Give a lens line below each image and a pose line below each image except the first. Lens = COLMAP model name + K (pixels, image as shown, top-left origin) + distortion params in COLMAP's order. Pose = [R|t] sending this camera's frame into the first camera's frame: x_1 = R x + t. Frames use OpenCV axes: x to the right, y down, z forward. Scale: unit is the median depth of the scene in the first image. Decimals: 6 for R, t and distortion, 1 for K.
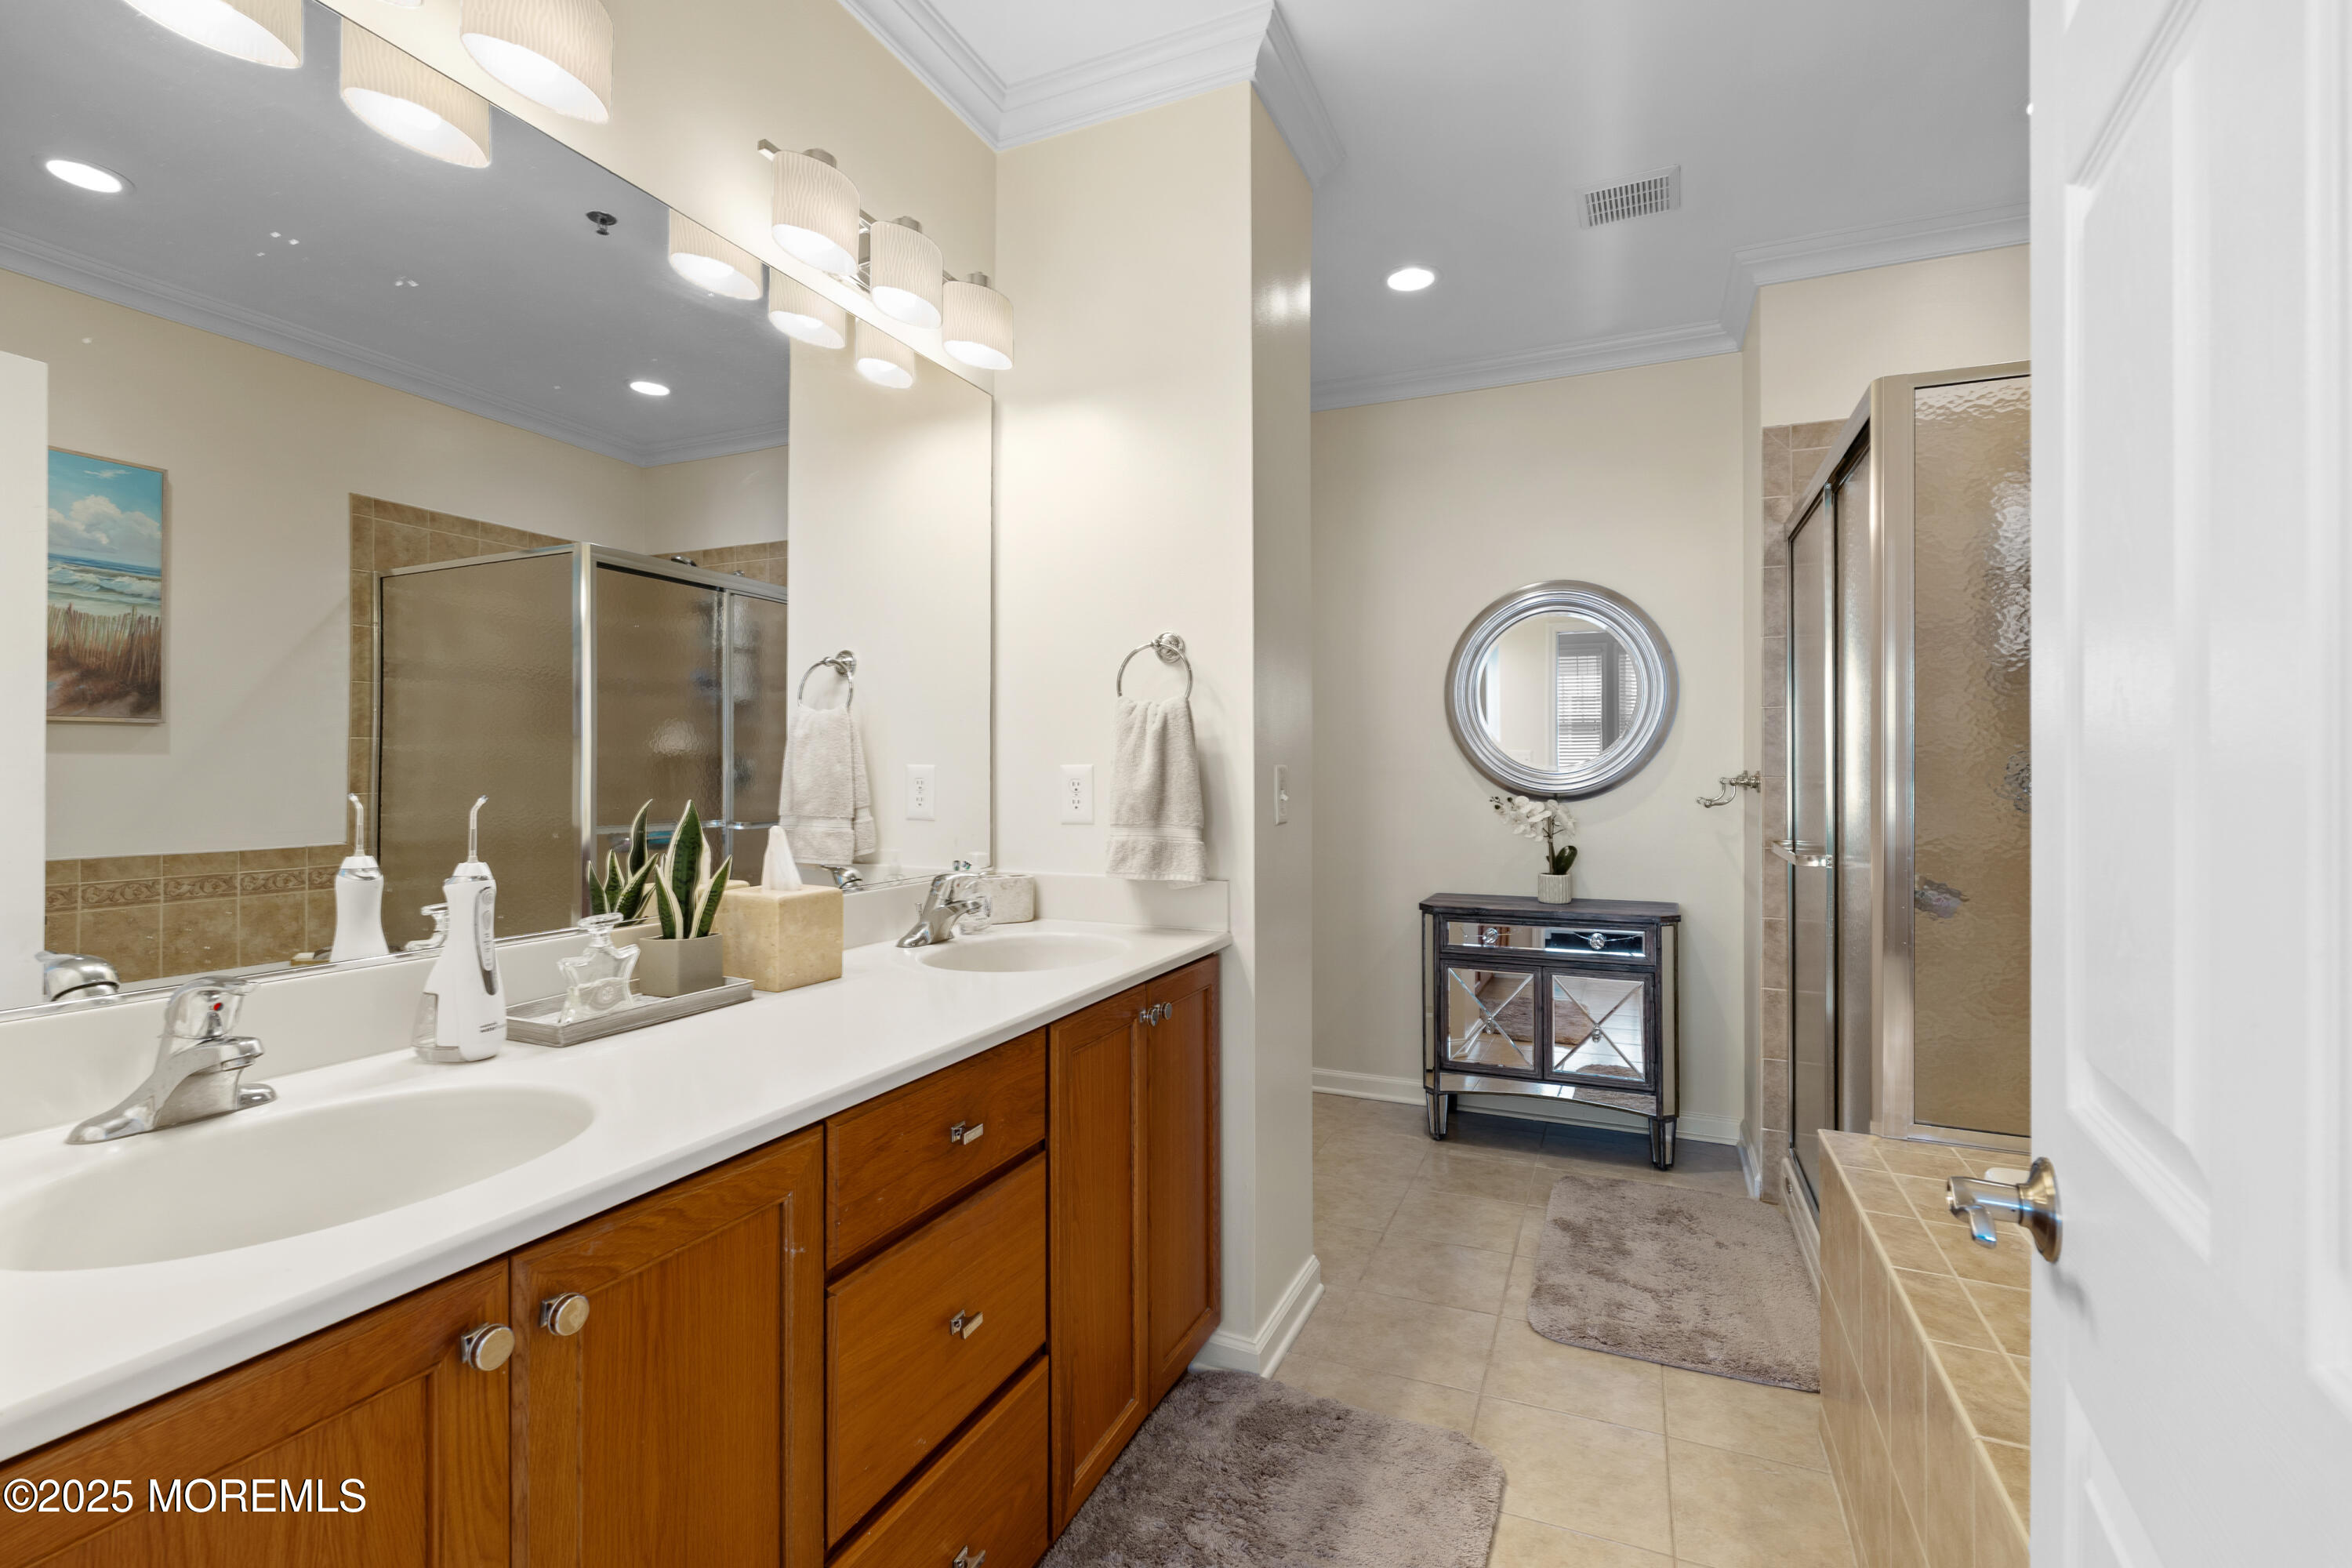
lens RADIAL K [[1045.5, 0, 1176.0], [0, 1045.5, 784.0], [0, 0, 1]] dist [-0.001559, 0.000362]
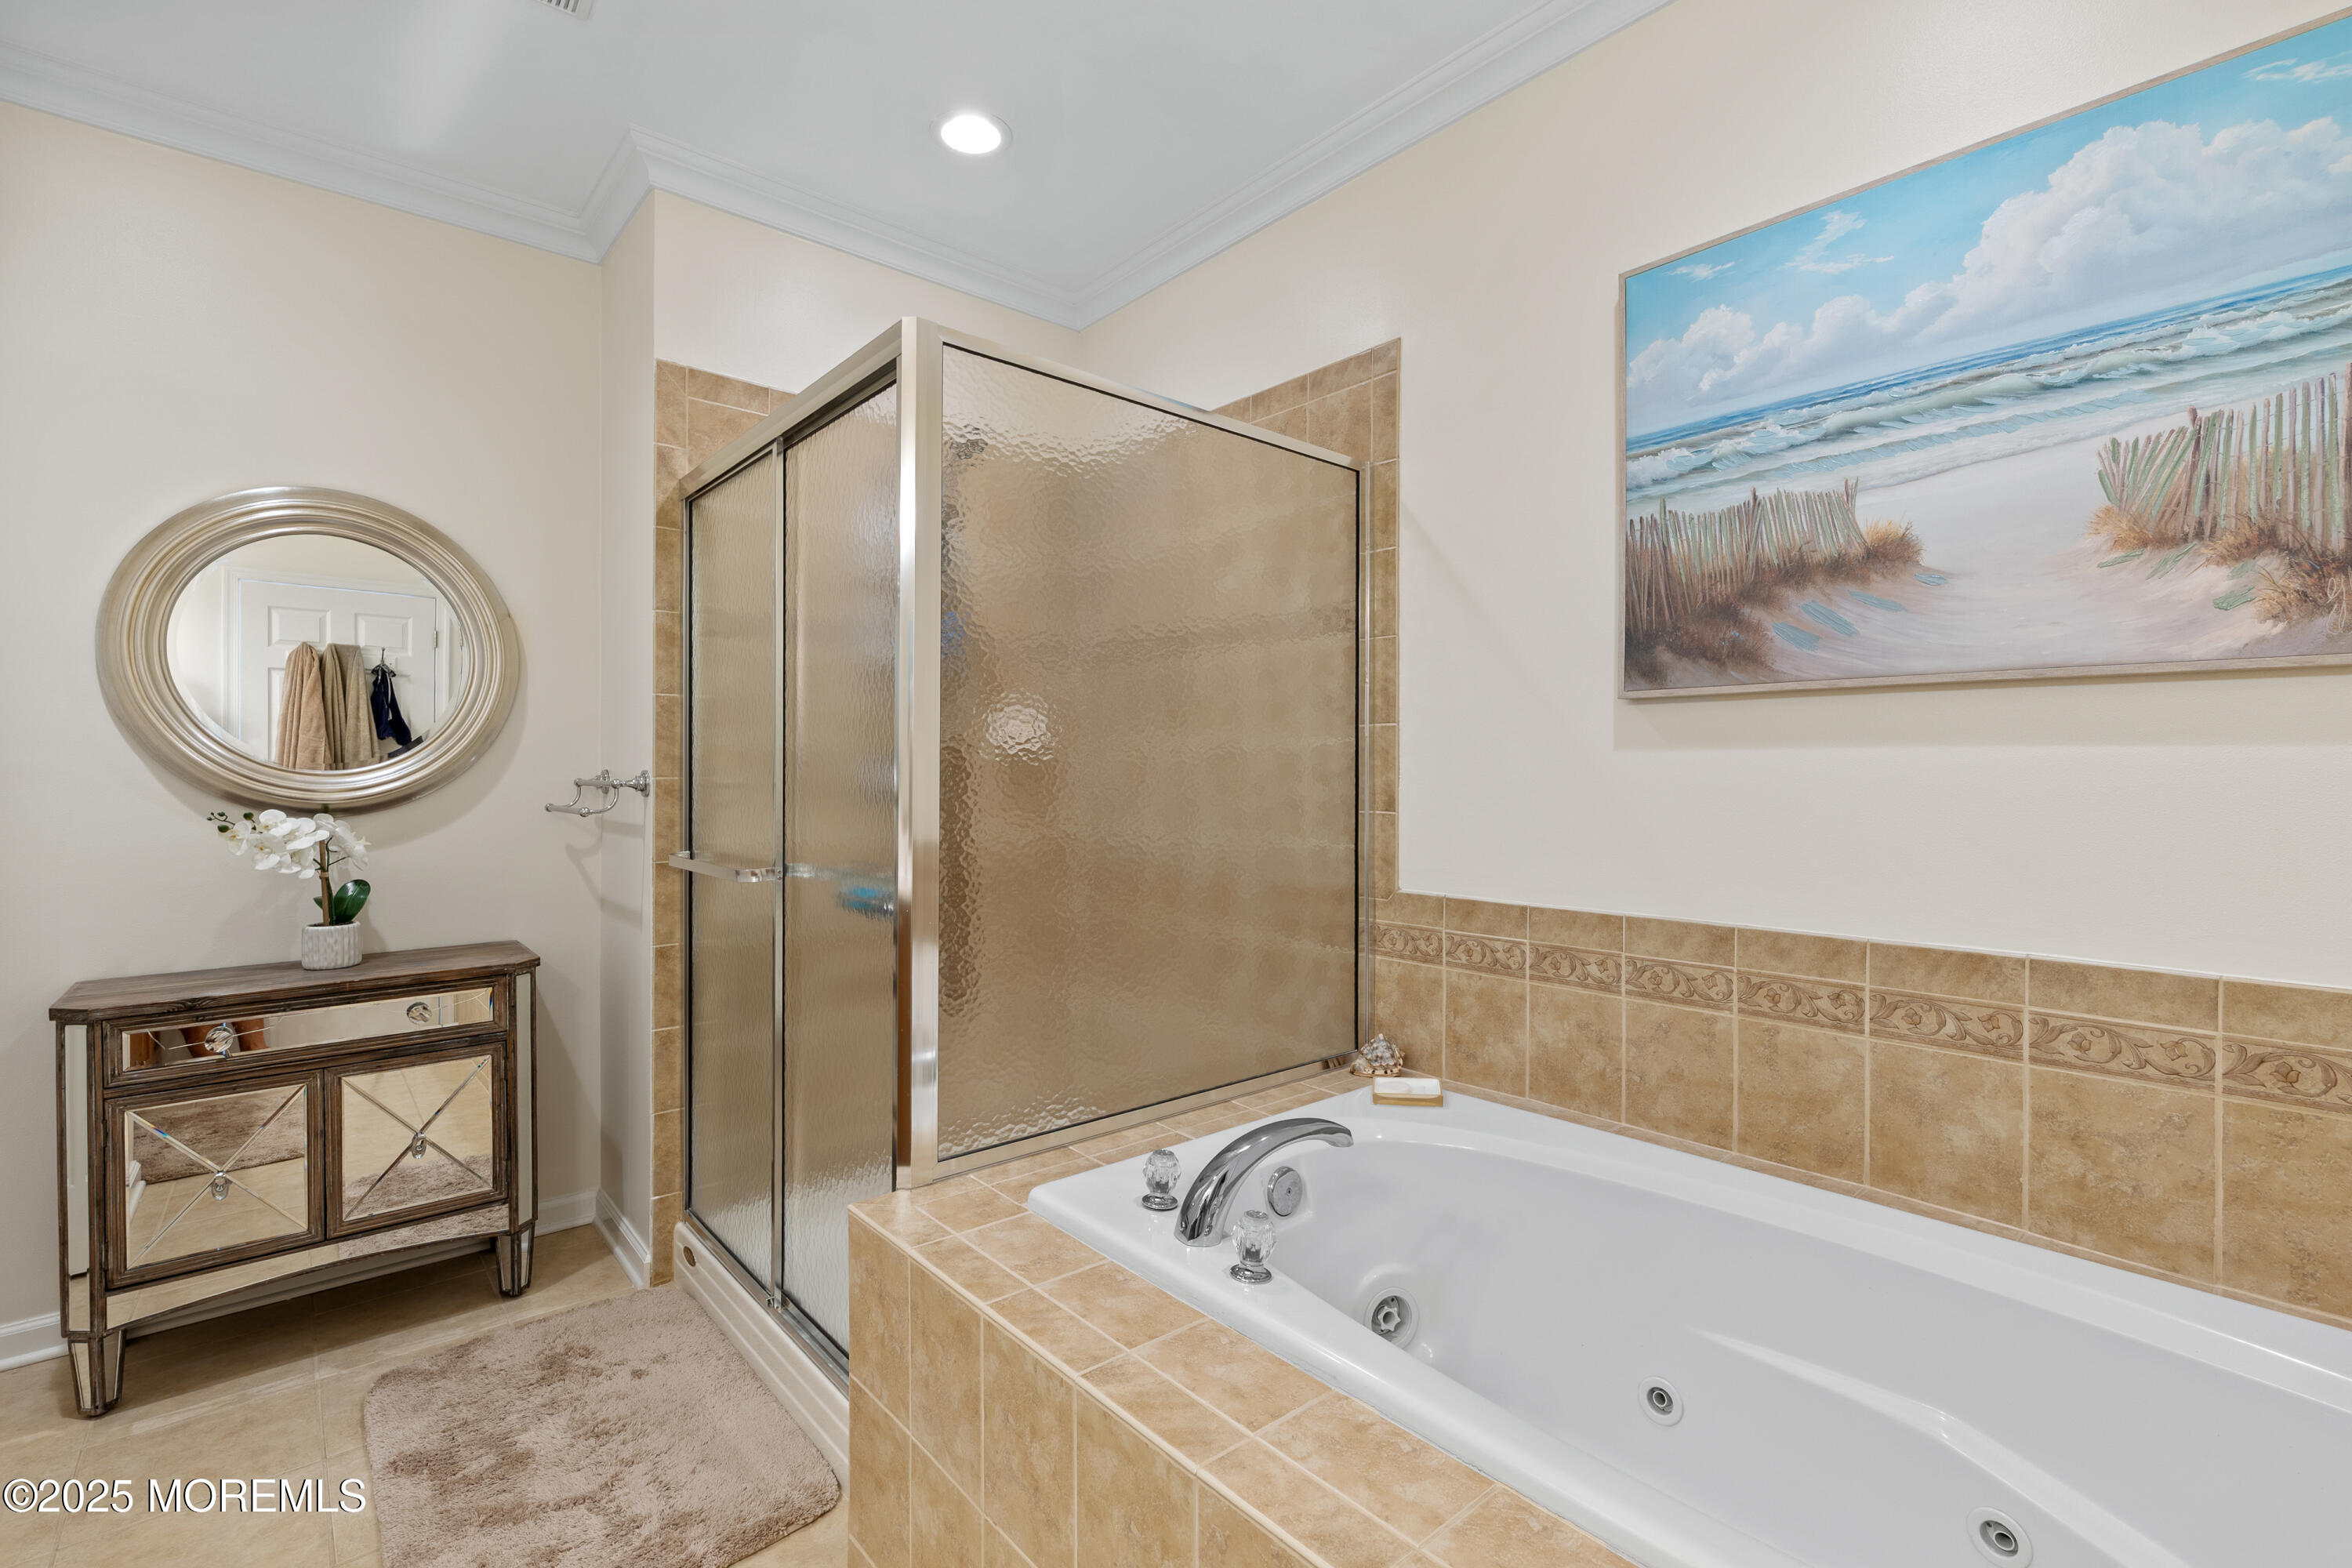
lens RADIAL K [[1028.9, 0, 1174.6], [0, 1028.9, 768.1], [0, 0, 1]] dist [0.000747, -0.005332]
pose [[0.424029, -0.000213, 0.905649, -0.006090], [0.012714, 0.999903, -0.005717, -0.003857], [-0.905559, 0.013938, 0.423990, 0.252222]]
